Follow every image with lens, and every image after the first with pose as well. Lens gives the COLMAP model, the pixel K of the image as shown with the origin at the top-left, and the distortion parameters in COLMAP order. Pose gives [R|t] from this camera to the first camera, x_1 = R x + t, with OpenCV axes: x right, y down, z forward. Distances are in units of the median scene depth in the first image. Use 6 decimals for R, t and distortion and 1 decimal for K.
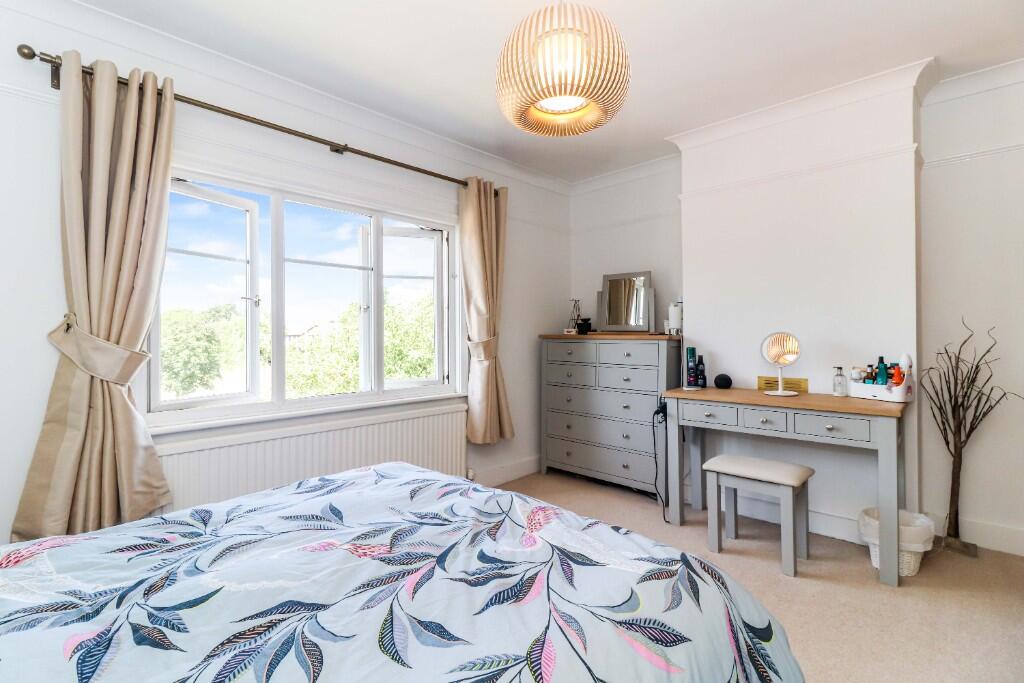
lens RADIAL K [[474.0, 0, 494.6], [0, 474.0, 319.9], [0, 0, 1]] dist [0.010927, -0.000781]
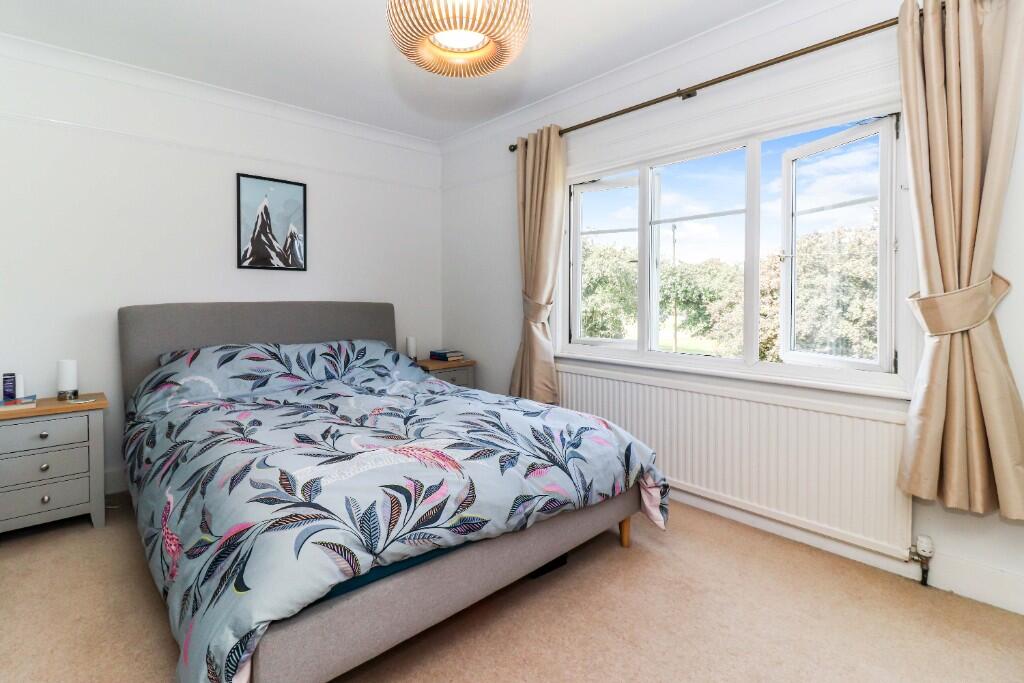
lens RADIAL K [[474.0, 0, 494.6], [0, 474.0, 319.9], [0, 0, 1]] dist [0.010927, -0.000781]
pose [[-0.063522, 0.048171, -0.996817, 1.429062], [0.035086, 0.998325, 0.046008, 0.072993], [0.997364, -0.032051, -0.065105, 1.529181]]
